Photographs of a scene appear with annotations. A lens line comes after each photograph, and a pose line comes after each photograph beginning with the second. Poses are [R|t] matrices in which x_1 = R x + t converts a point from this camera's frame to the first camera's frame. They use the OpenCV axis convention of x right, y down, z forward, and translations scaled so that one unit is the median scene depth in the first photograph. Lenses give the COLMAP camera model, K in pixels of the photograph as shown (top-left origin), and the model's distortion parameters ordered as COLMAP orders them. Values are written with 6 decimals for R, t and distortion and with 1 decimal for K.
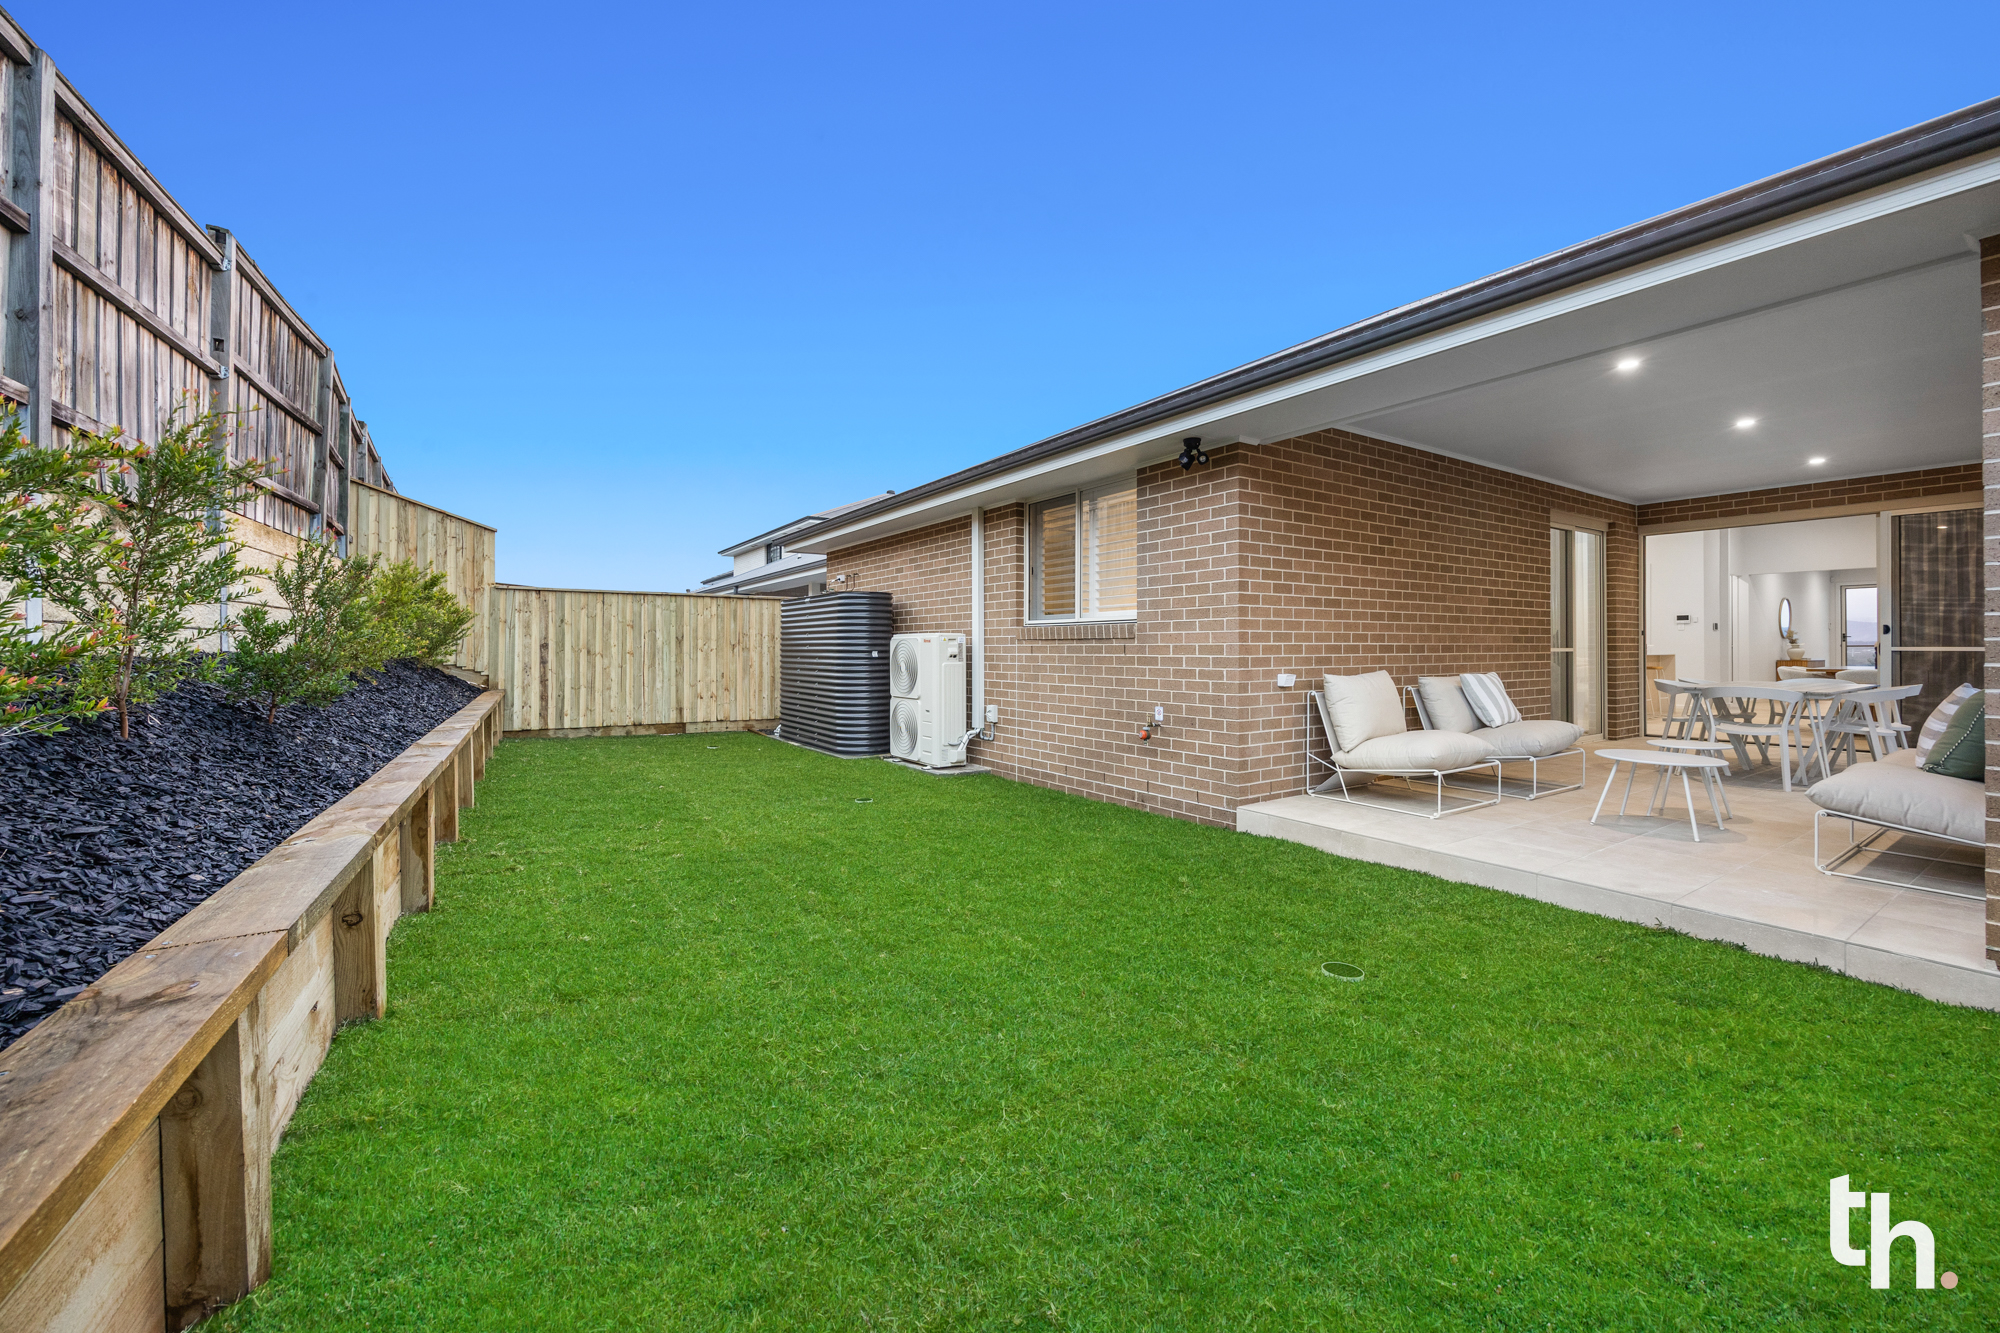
lens RADIAL K [[765.3, 0, 1013.0], [0, 765.3, 638.0], [0, 0, 1]] dist [0.000716, -0.000144]
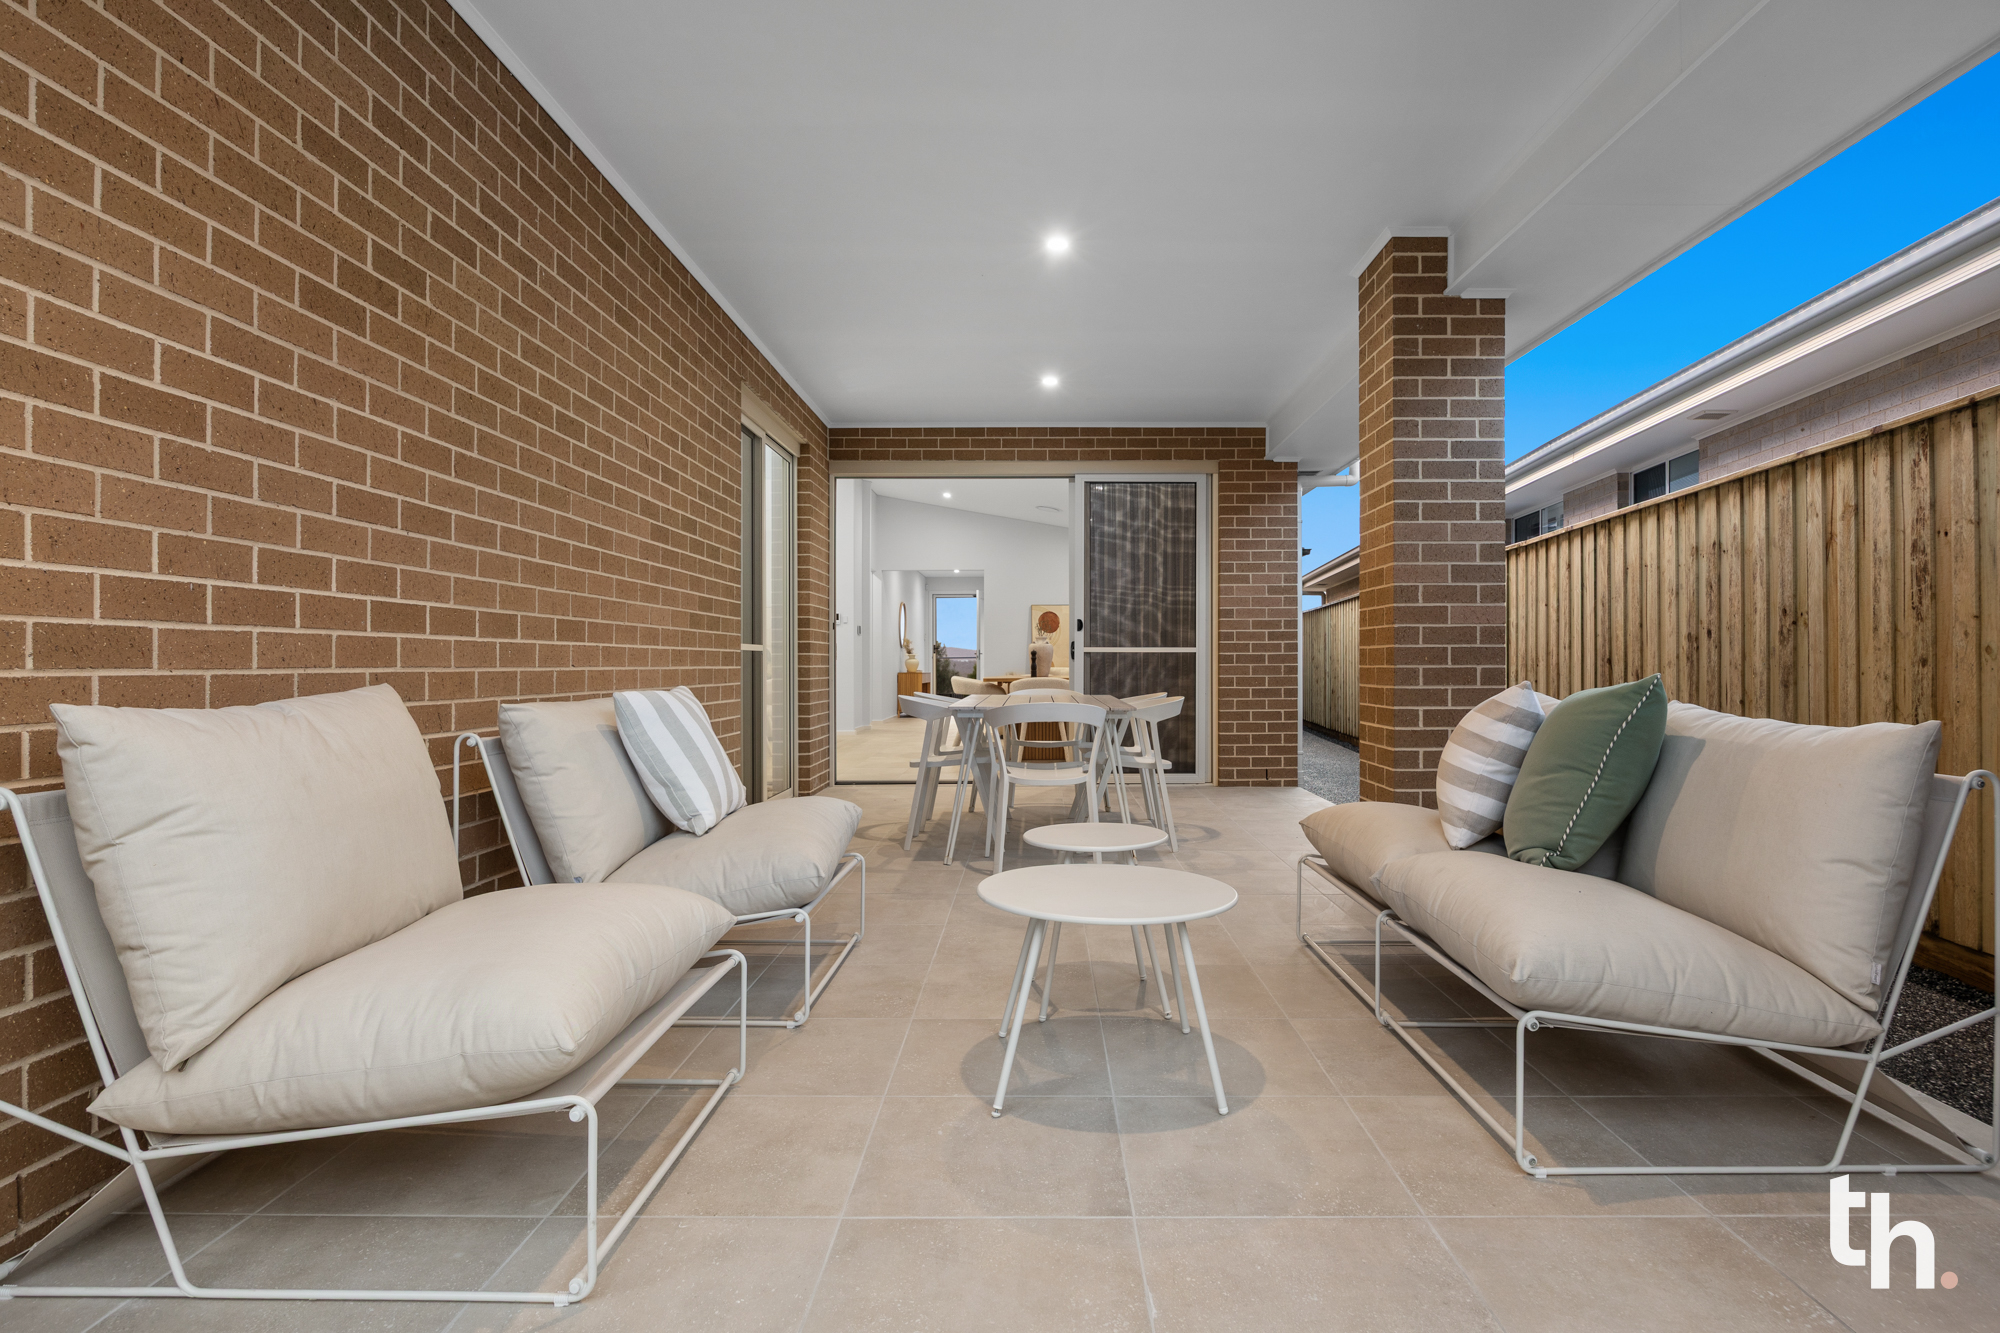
lens RADIAL K [[1050.2, 0, 1007.7], [0, 1050.2, 658.0], [0, 0, 1]] dist [0.002547, 0.000389]
pose [[0.585773, 0.003451, 0.810468, 0.282008], [-0.007087, 0.999975, 0.000865, 0.028262], [-0.810444, -0.006250, 0.585782, 0.540472]]
